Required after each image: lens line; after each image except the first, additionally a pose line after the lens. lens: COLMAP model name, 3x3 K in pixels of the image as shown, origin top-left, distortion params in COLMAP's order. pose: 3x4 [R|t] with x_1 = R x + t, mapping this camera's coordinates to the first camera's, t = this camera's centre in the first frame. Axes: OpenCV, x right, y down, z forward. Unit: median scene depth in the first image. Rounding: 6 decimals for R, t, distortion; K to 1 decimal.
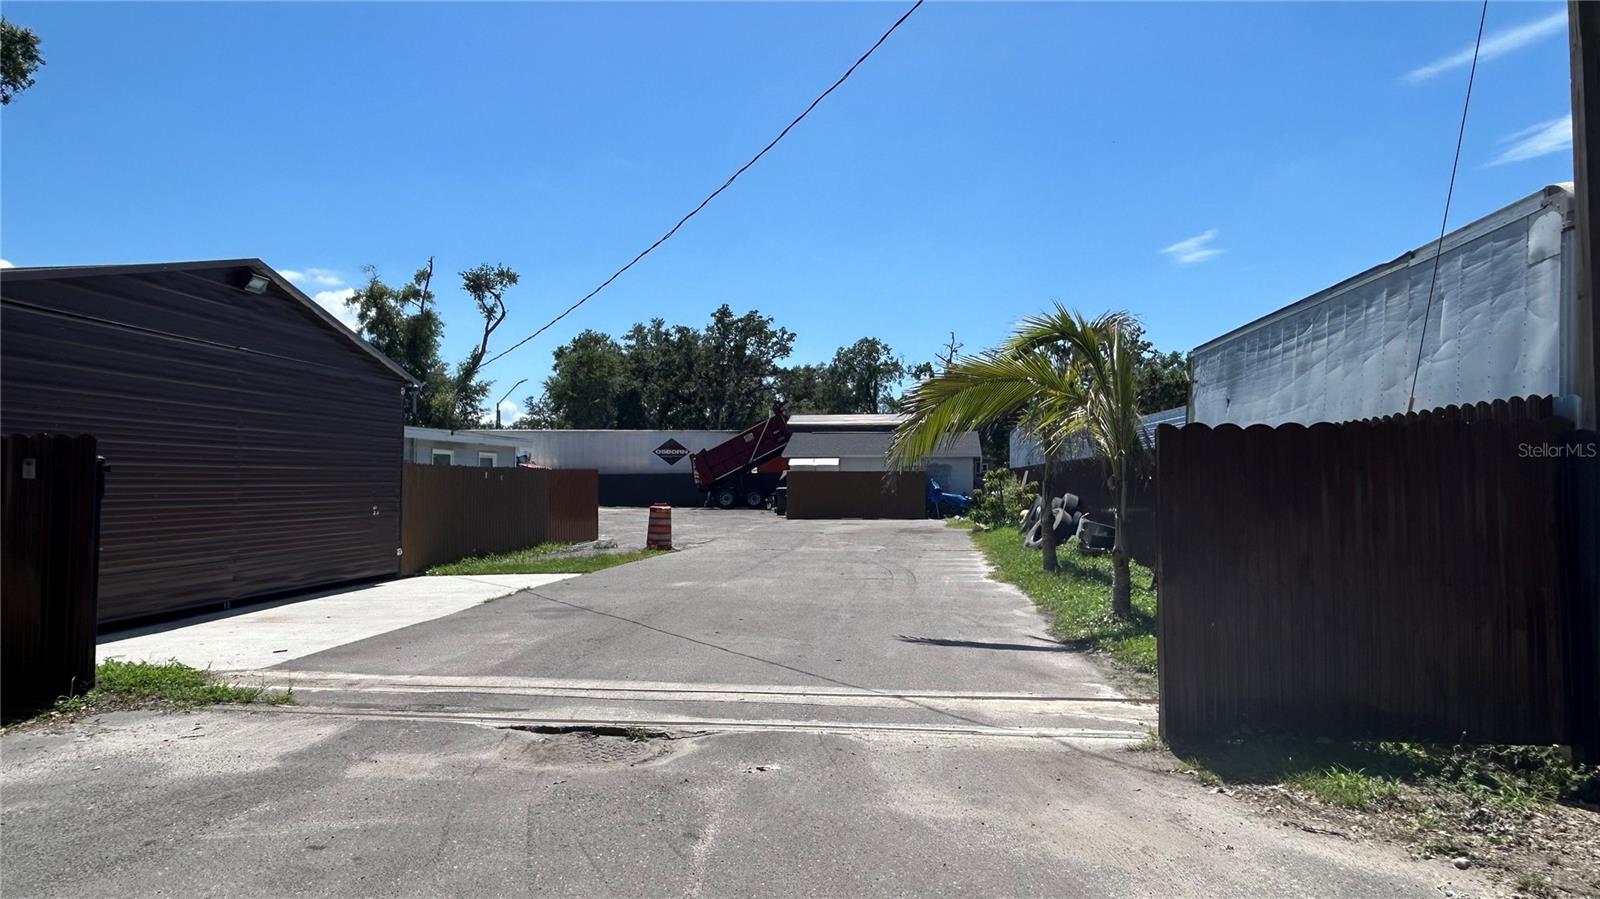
lens RADIAL K [[1012.5, 0, 798.3], [0, 1012.5, 443.0], [0, 0, 1]] dist [-0.005360, -0.003741]
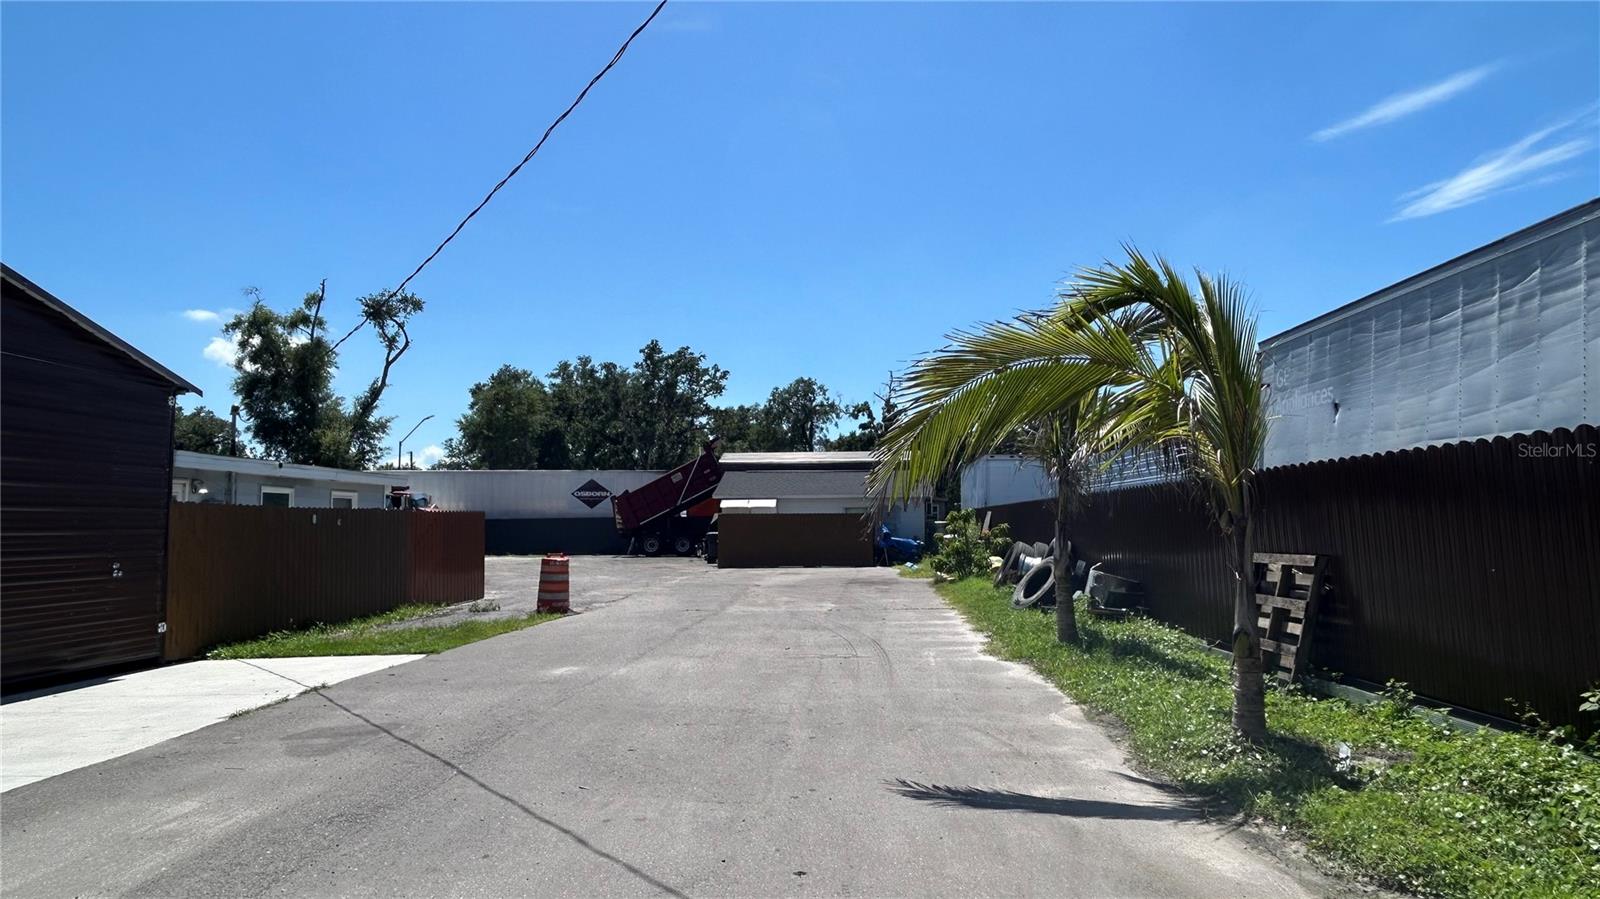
lens RADIAL K [[1012.5, 0, 806.1], [0, 1012.5, 453.7], [0, 0, 1]] dist [-0.005360, -0.003741]
pose [[0.997351, -0.001320, 0.072728, 0.000894], [0.003736, 0.999445, -0.033098, 0.003142], [-0.072644, 0.033282, 0.996802, 0.074027]]
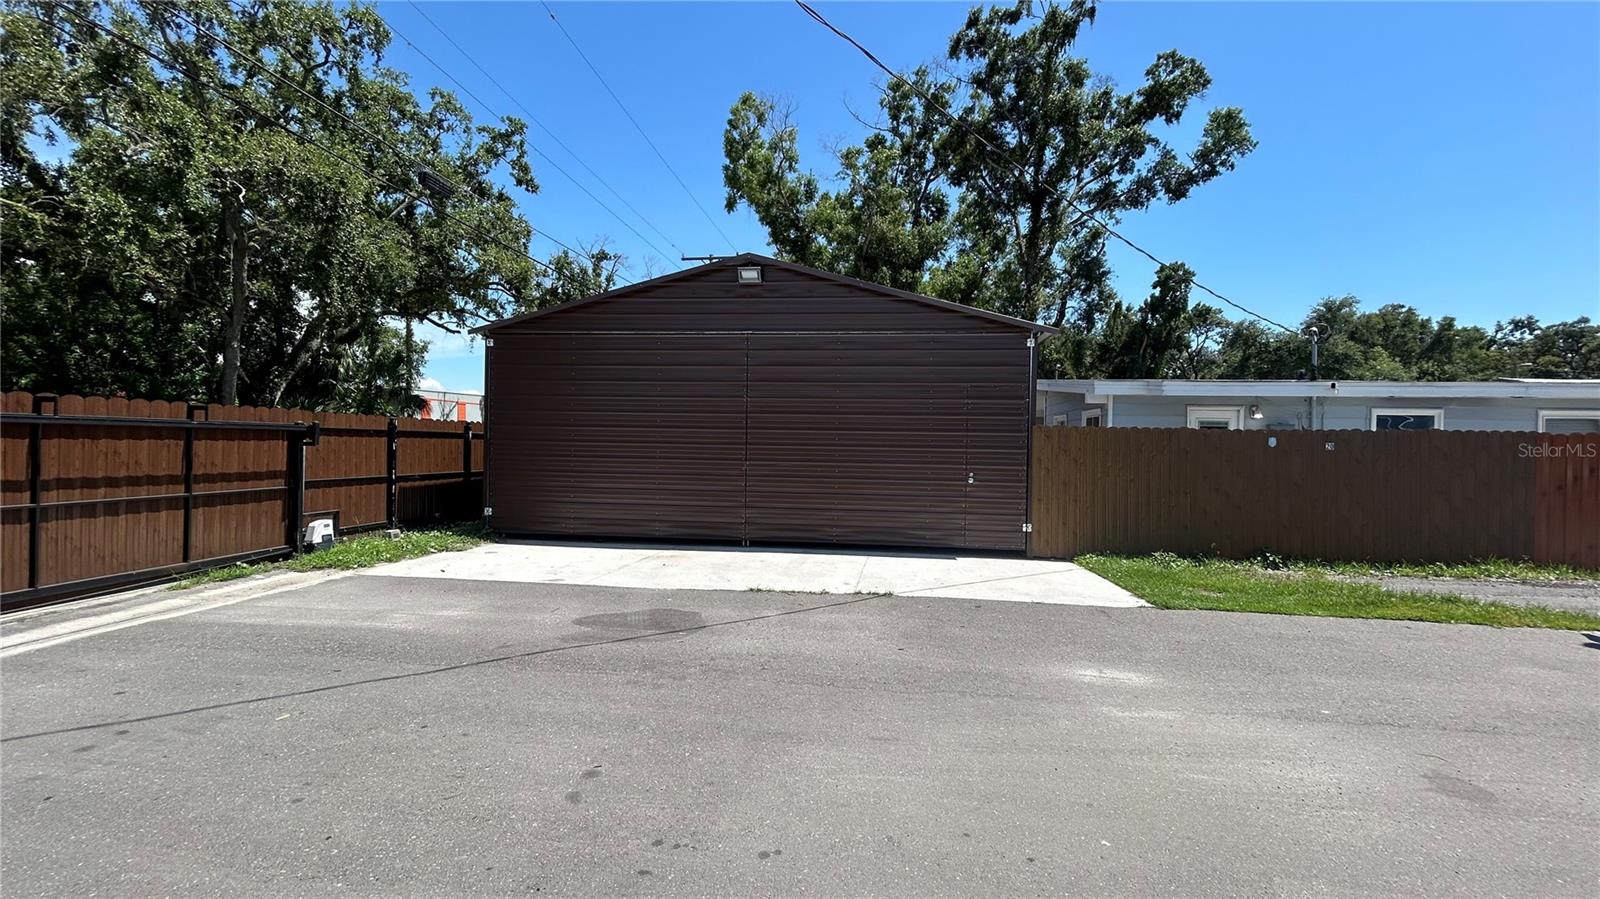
lens RADIAL K [[644.8, 0, 790.8], [0, 644.8, 448.7], [0, 0, 1]] dist [-0.004265, 0.001677]
pose [[-0.017453, 0.009758, -0.999800, 0.046235], [0.021415, 0.999727, 0.009384, 0.008431], [0.999618, -0.021247, -0.017657, 0.228672]]
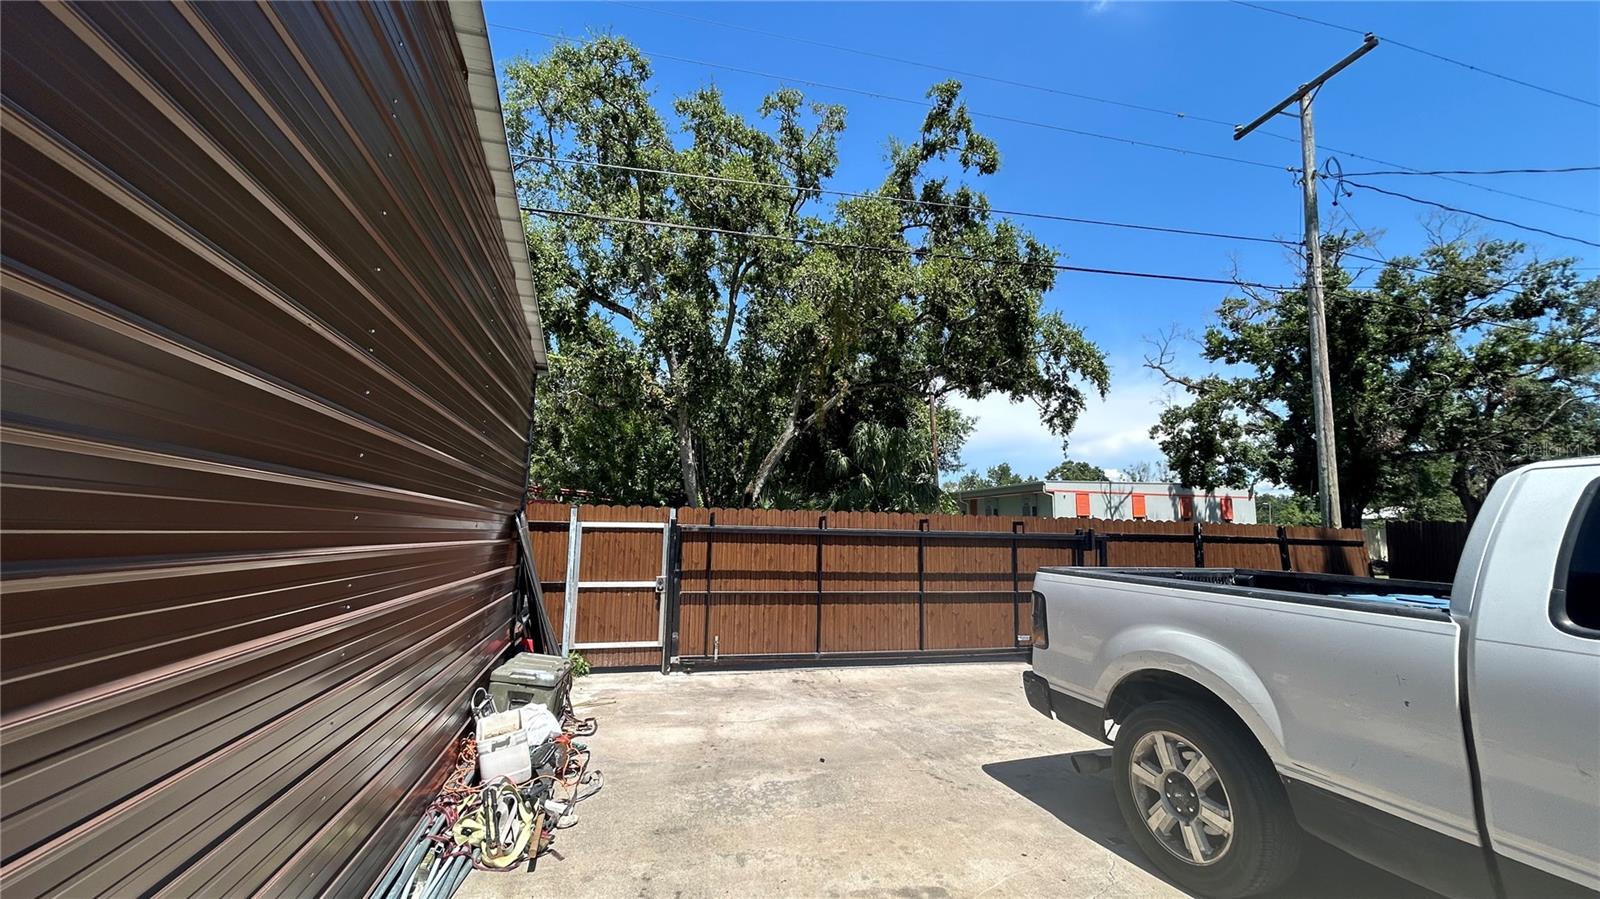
lens RADIAL K [[644.8, 0, 794.5], [0, 644.8, 459.7], [0, 0, 1]] dist [-0.004265, 0.001677]
pose [[-0.932785, -0.053288, -0.356471, -0.249335], [0.002708, 0.987947, -0.154772, 0.012817], [0.360422, -0.145334, -0.921398, 0.278821]]
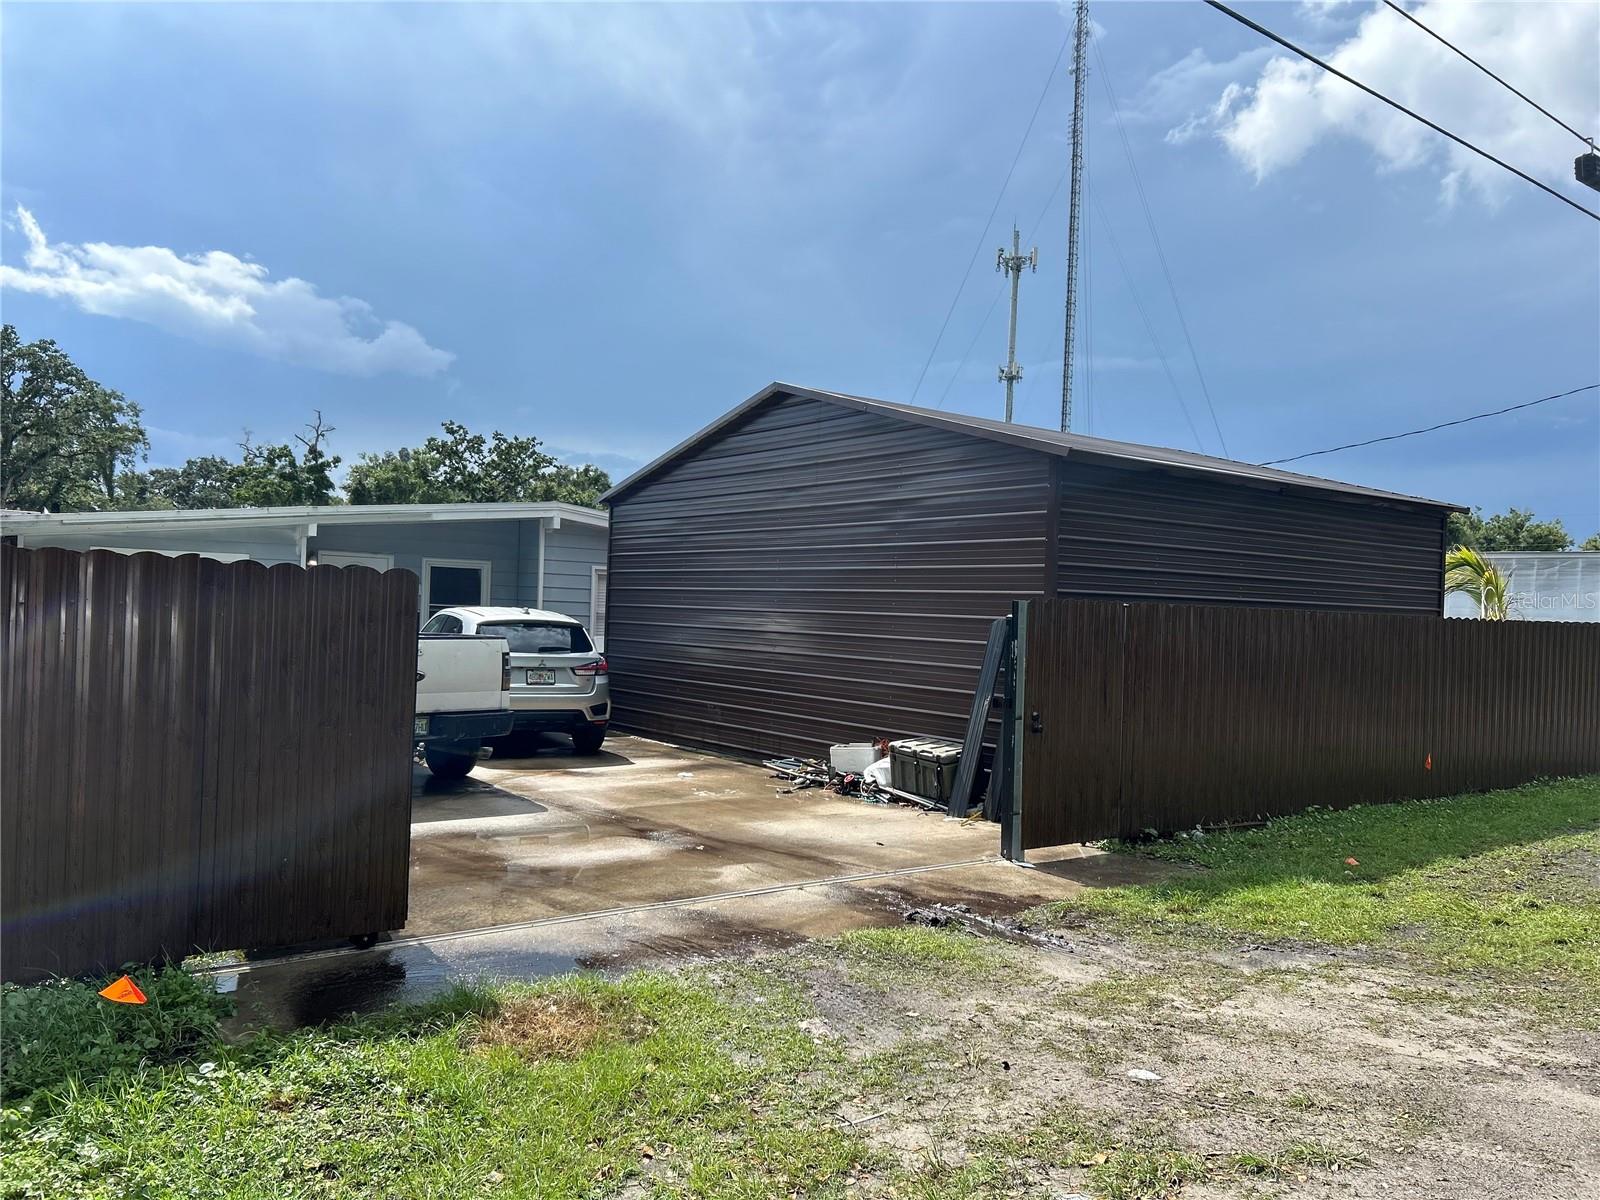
lens RADIAL K [[1198.0, 0, 810.2], [0, 1198.0, 621.1], [0, 0, 1]] dist [0.055821, -0.065826]
pose [[0.723777, 0.022304, 0.689673, -0.394796], [-0.062080, 0.997529, 0.032890, 0.001752], [-0.687235, -0.066620, 0.723374, 0.046562]]
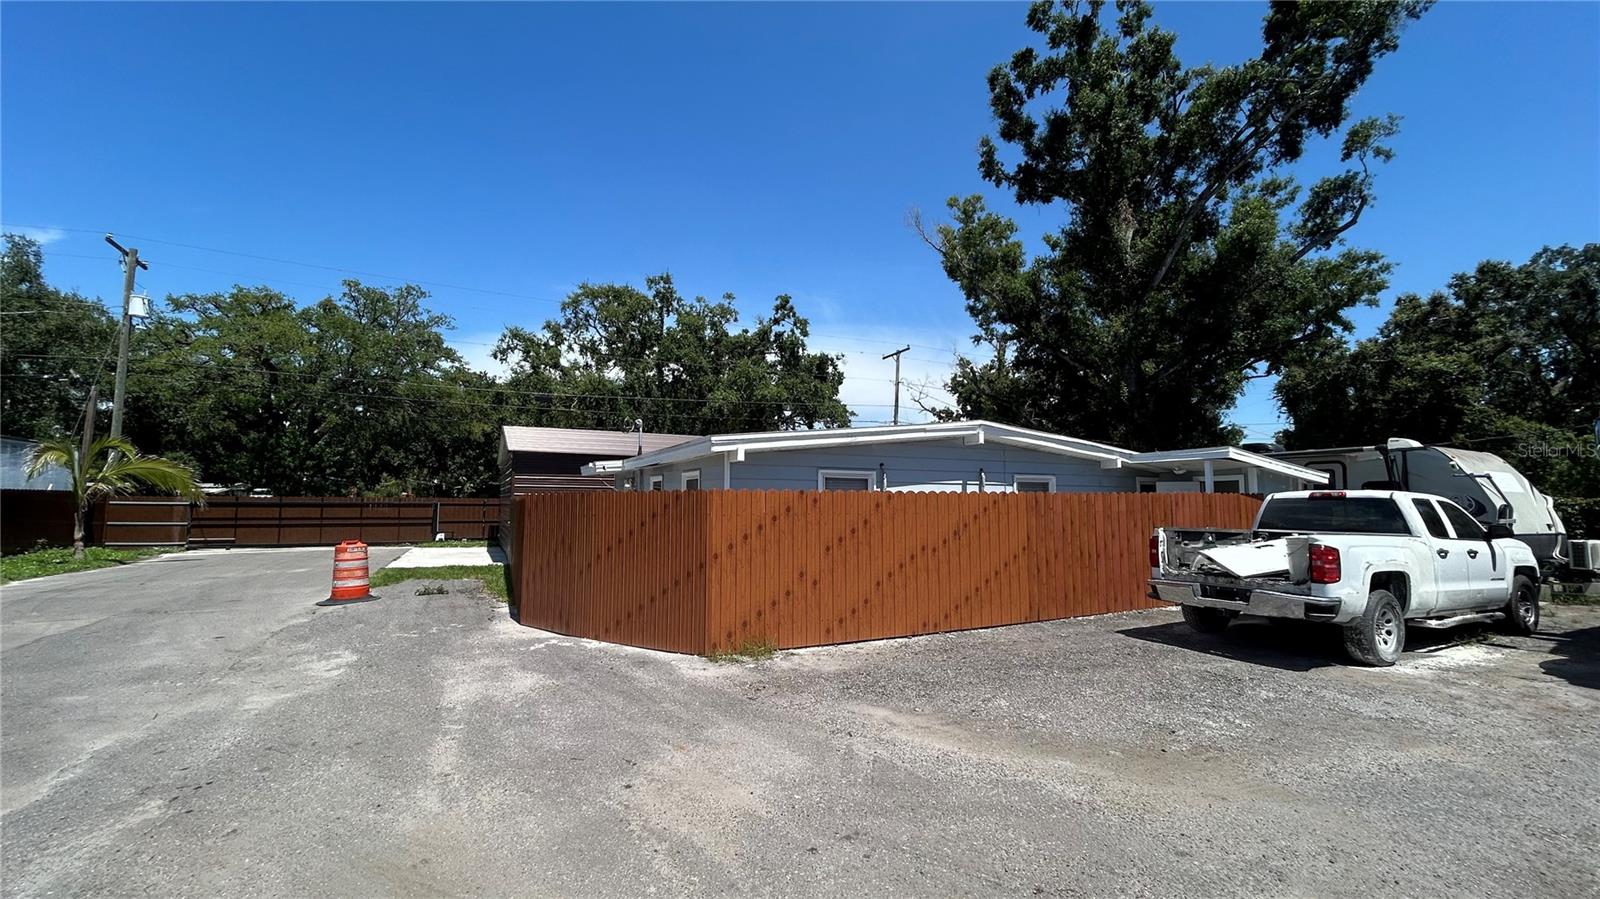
lens RADIAL K [[644.8, 0, 799.2], [0, 644.8, 449.3], [0, 0, 1]] dist [-0.004265, 0.001677]
pose [[-0.841982, -0.044472, -0.537670, -0.061991], [0.018155, 0.993697, -0.110621, 0.019351], [0.539200, -0.102902, -0.835867, 0.628537]]
